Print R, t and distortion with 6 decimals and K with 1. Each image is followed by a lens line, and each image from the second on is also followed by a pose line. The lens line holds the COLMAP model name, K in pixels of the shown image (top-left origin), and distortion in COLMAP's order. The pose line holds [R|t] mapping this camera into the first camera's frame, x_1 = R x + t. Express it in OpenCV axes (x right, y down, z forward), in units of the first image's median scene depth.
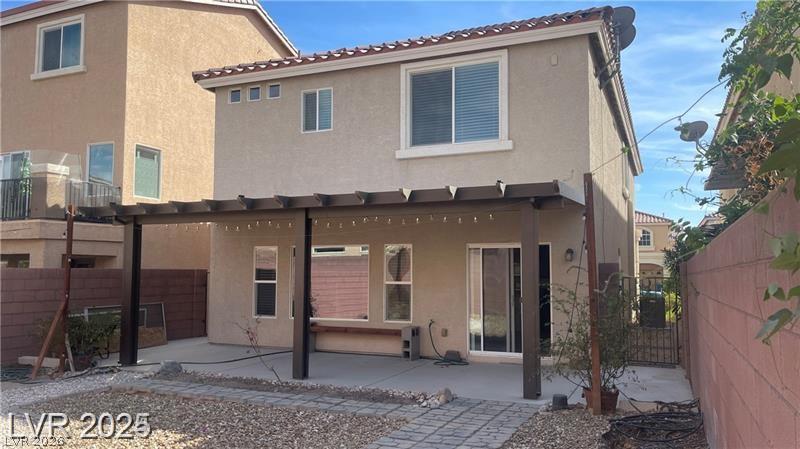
lens RADIAL K [[620.9, 0, 400.0], [0, 620.9, 224.5], [0, 0, 1]] dist [0.044076, 0.001044]
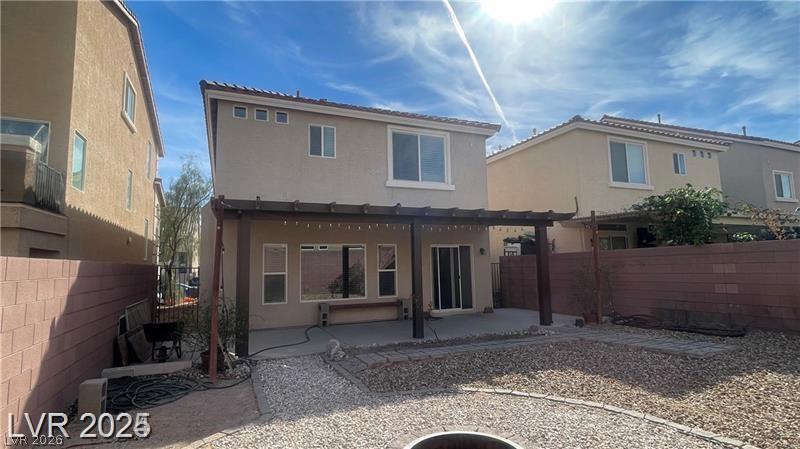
lens RADIAL K [[388.4, 0, 400.0], [0, 388.4, 224.5], [0, 0, 1]] dist [-0.001082, -0.000734]
pose [[0.682044, 0.057726, 0.729029, -0.654468], [-0.028963, 0.998230, -0.051946, 0.032533], [-0.730737, 0.014314, 0.682509, 0.345713]]
